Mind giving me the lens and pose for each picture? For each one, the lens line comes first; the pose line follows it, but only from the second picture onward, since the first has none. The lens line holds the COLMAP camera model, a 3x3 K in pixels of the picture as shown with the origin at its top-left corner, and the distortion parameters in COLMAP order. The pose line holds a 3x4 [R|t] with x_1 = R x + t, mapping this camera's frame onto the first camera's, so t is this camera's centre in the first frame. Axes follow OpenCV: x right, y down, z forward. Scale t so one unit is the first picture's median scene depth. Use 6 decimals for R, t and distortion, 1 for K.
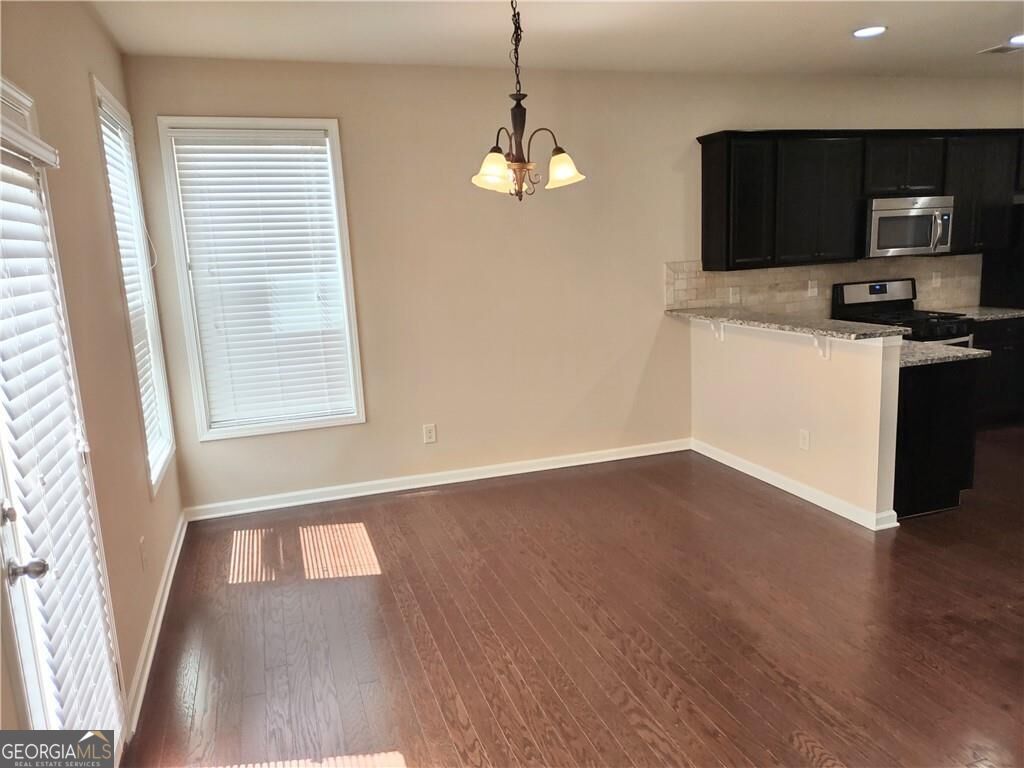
lens RADIAL K [[765.0, 0, 515.0], [0, 765.0, 388.6], [0, 0, 1]] dist [0.009705, -0.020179]
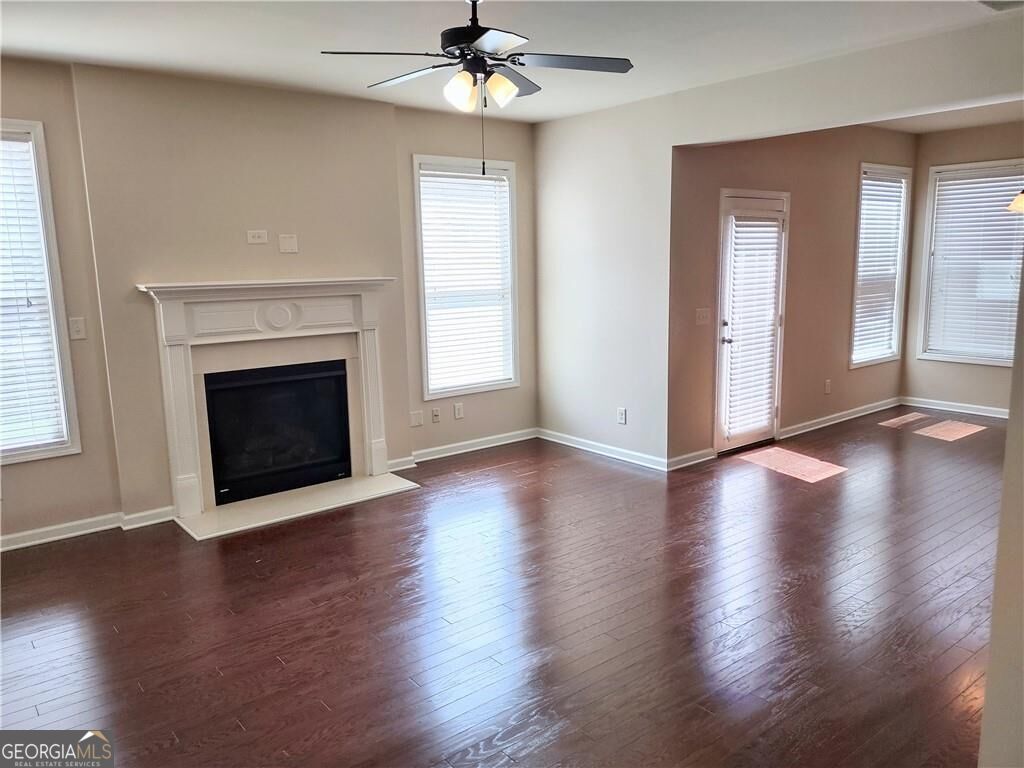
lens RADIAL K [[765.0, 0, 513.5], [0, 765.0, 383.0], [0, 0, 1]] dist [0.009705, -0.020179]
pose [[0.343681, 0.186260, -0.920430, 0.855618], [-0.169220, 0.976372, 0.134395, 0.046920], [0.923714, 0.109567, 0.367079, -0.432462]]
